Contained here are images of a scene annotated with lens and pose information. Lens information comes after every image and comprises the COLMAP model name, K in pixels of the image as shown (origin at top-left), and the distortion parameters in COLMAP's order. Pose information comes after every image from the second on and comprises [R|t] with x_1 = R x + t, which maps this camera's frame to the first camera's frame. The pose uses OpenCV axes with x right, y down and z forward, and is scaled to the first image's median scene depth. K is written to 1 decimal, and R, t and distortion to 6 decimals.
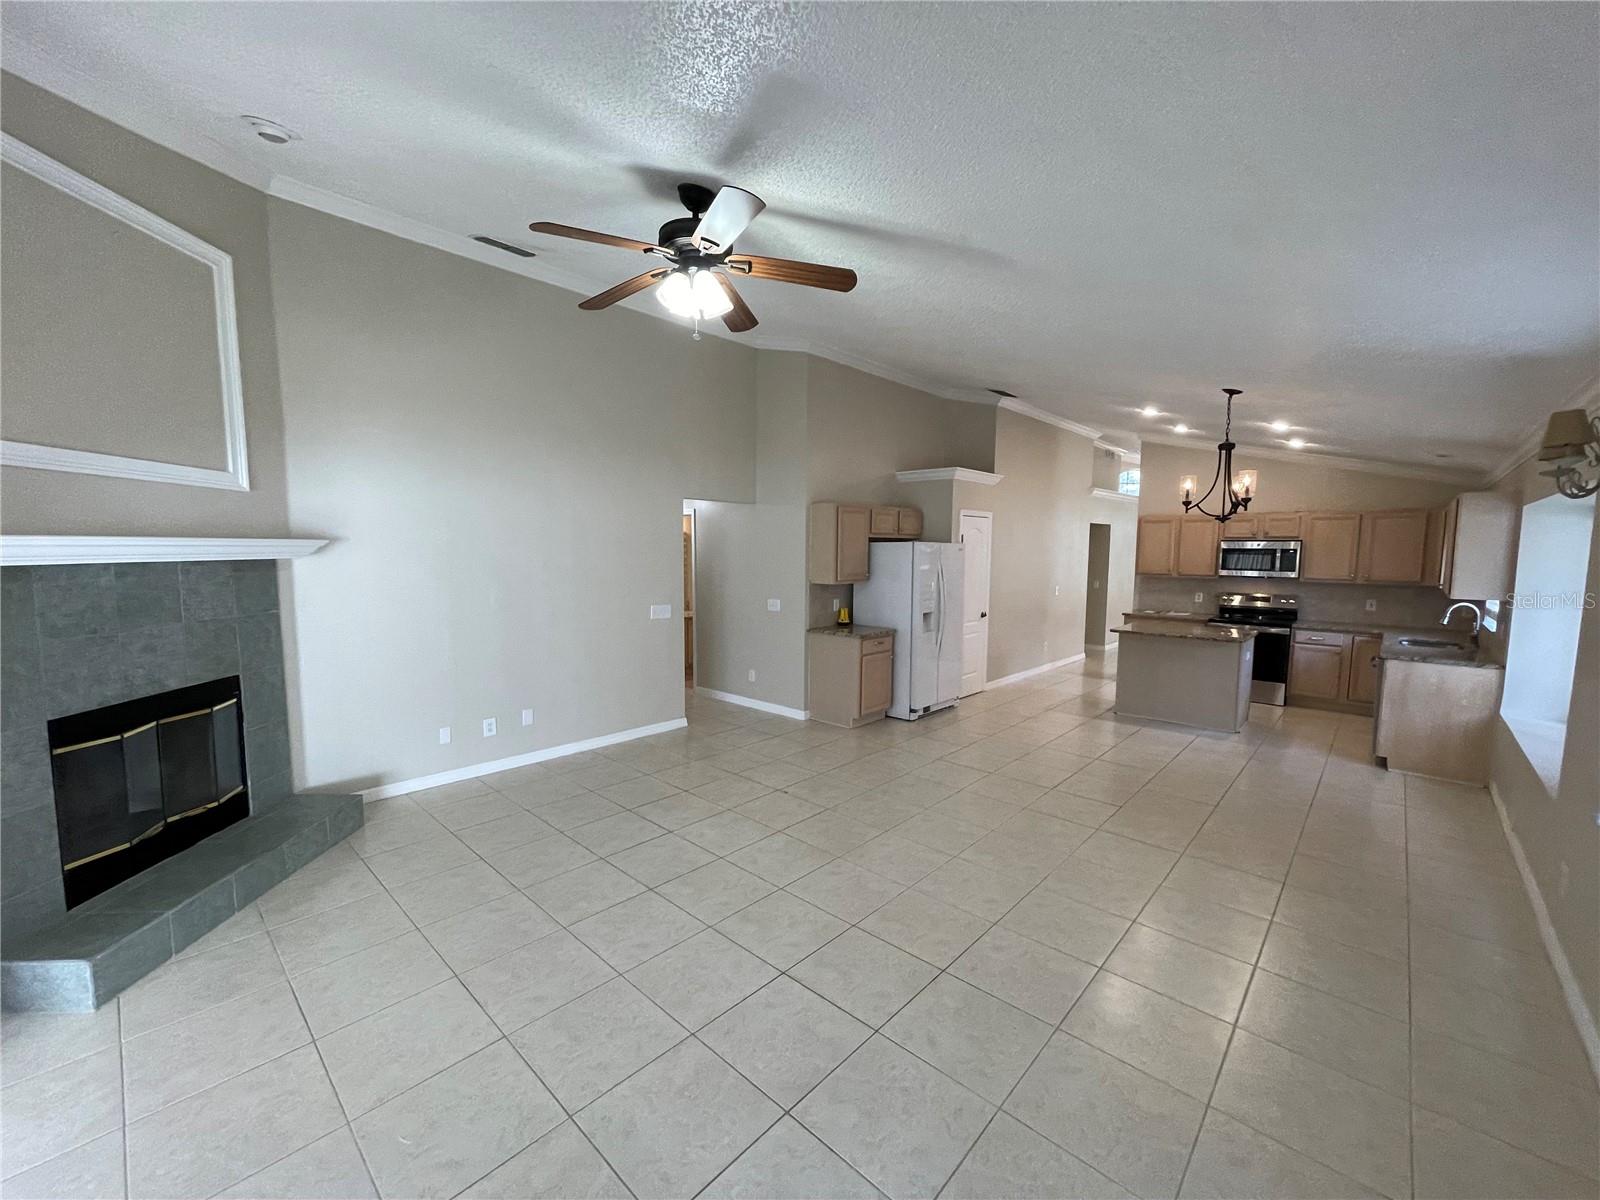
lens RADIAL K [[646.5, 0, 800.5], [0, 646.5, 606.6], [0, 0, 1]] dist [0.003895, 0.000333]
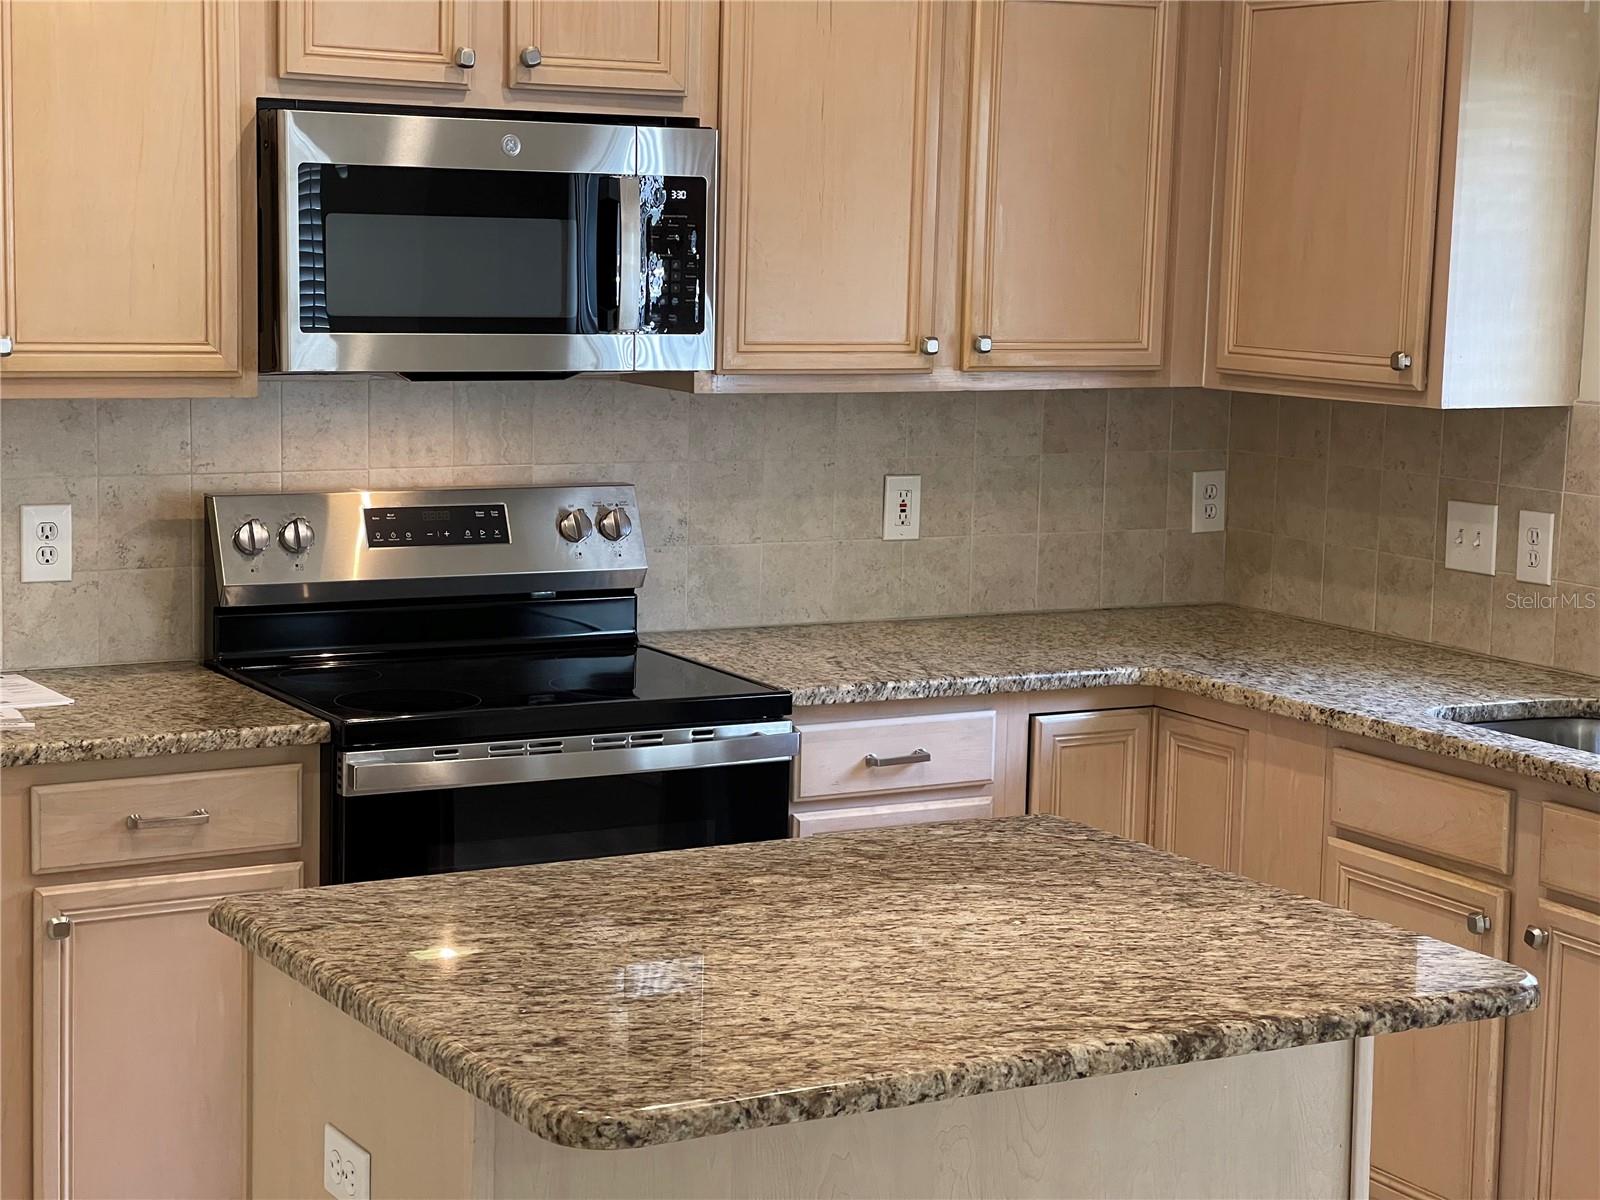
lens RADIAL K [[2968.5, 0, 805.3], [0, 2968.5, 595.7], [0, 0, 1]] dist [0.178938, 0.000000]
pose [[0.295723, -0.125239, 0.947029, 0.104127], [0.068185, 0.991607, 0.109843, -0.063122], [-0.952837, 0.032090, 0.301780, 0.724124]]
